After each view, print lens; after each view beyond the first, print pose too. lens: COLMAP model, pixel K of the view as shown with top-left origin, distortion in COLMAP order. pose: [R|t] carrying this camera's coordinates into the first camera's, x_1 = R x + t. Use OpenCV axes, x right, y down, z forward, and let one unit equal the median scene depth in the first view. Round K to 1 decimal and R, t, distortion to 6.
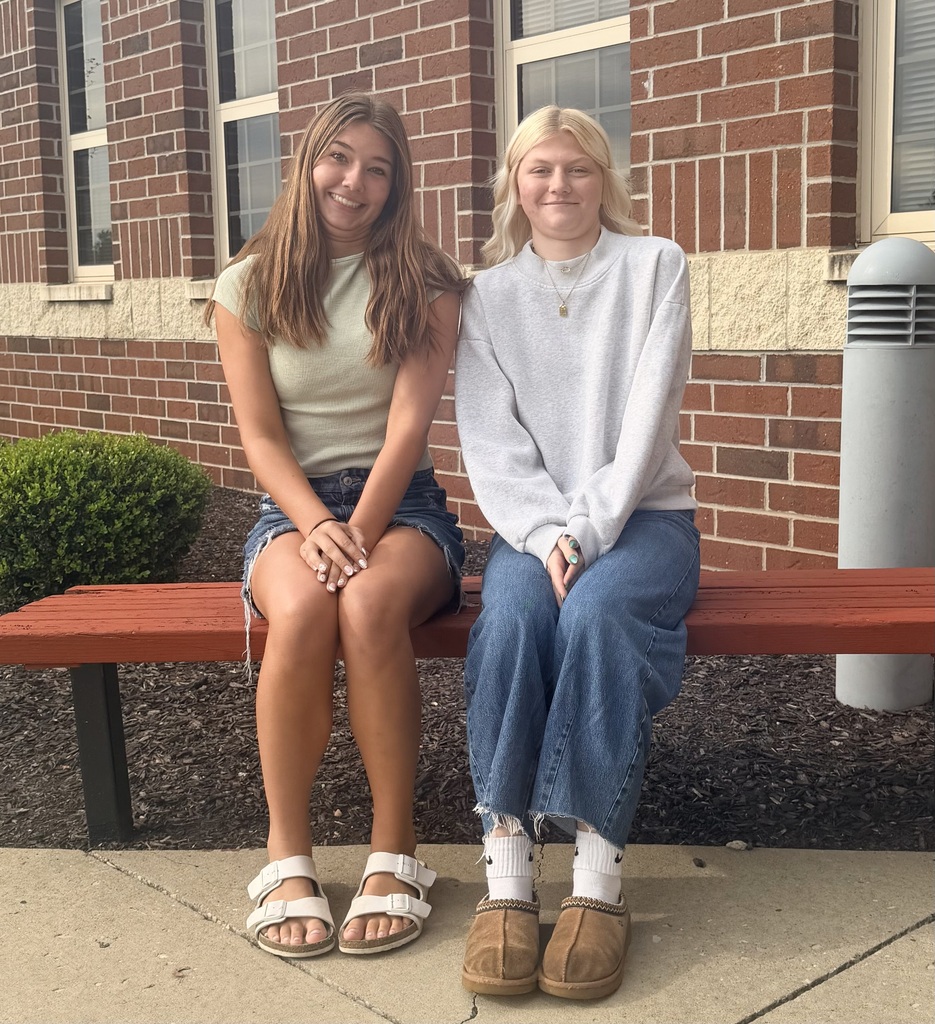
lens RADIAL K [[1377.9, 0, 513.1], [0, 1377.9, 446.3], [0, 0, 1]] dist [0.060877, 0.000000]
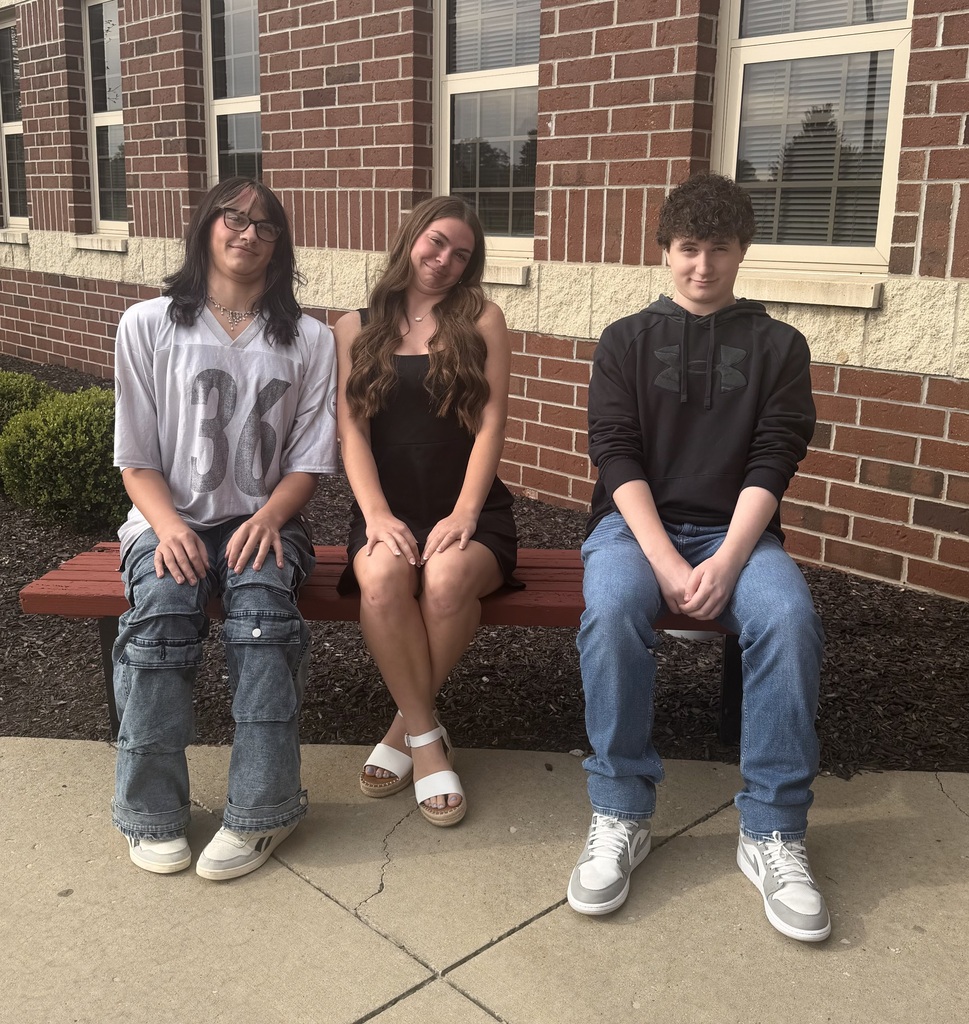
lens RADIAL K [[1103.8, 0, 484.8], [0, 1103.8, 441.9], [0, 0, 1]] dist [0.026332, 0.000000]
pose [[0.999085, 0.029020, 0.031423, 0.014056], [-0.032282, 0.993533, 0.108856, -0.085878], [-0.028061, -0.109771, 0.993561, -0.045438]]
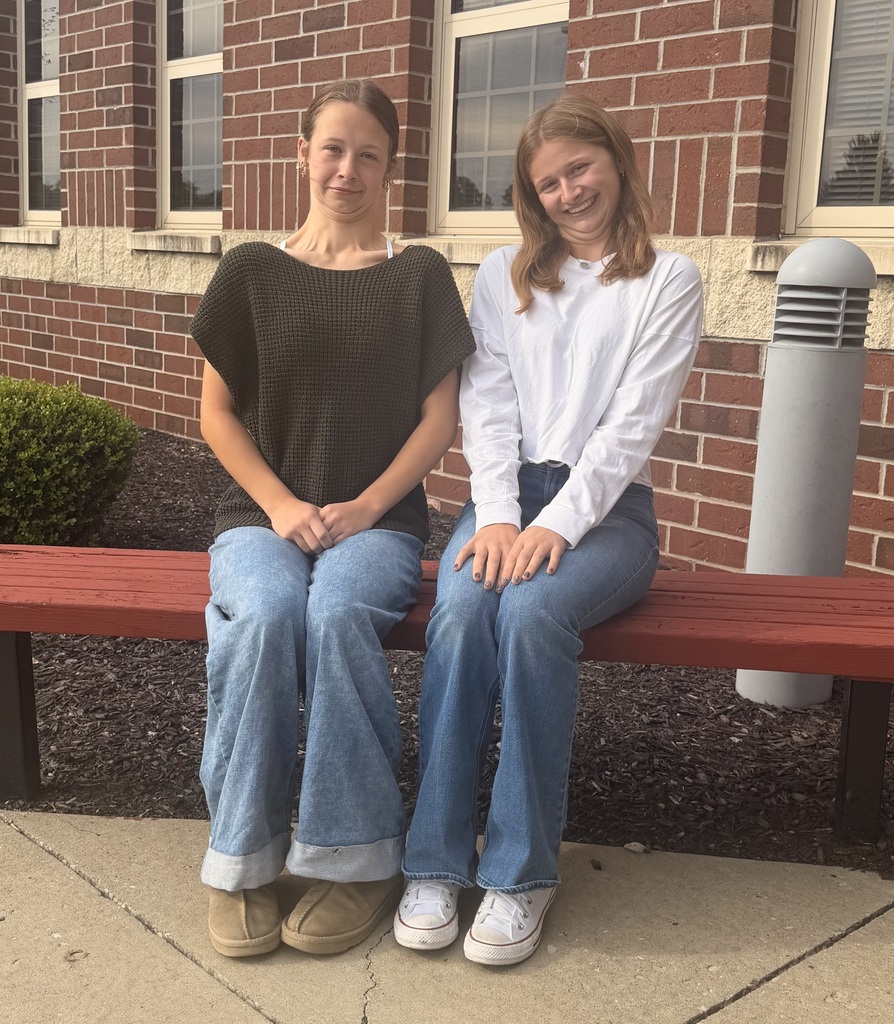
lens RADIAL K [[1255.4, 0, 406.5], [0, 1255.4, 458.3], [0, 0, 1]] dist [0.049625, 0.000000]
pose [[0.998407, 0.054317, -0.015278, -0.002737], [-0.053350, 0.996900, 0.057829, -0.021678], [0.018372, -0.056922, 0.998210, 0.060110]]
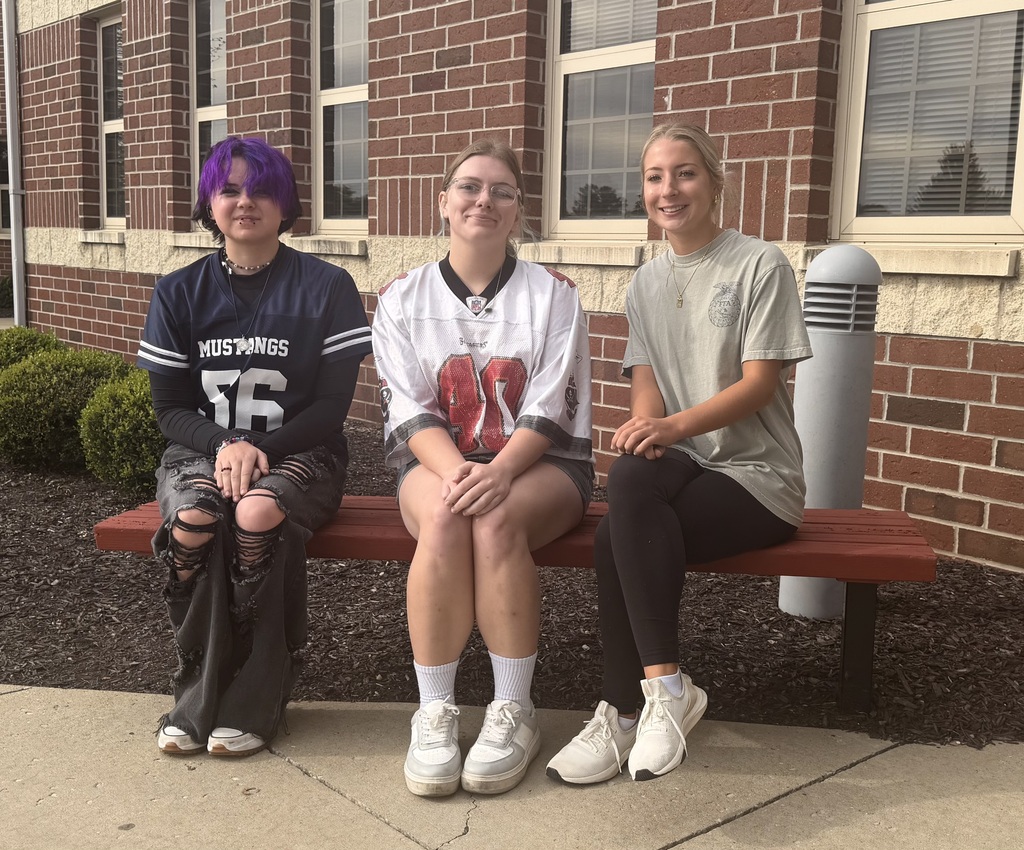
lens RADIAL K [[1173.9, 0, 562.0], [0, 1173.9, 421.1], [0, 0, 1]] dist [0.050690, 0.000000]
pose [[0.998850, 0.047790, -0.003767, 0.023419], [-0.047603, 0.998076, 0.039728, -0.015992], [0.005658, -0.039503, 0.999203, -0.054048]]
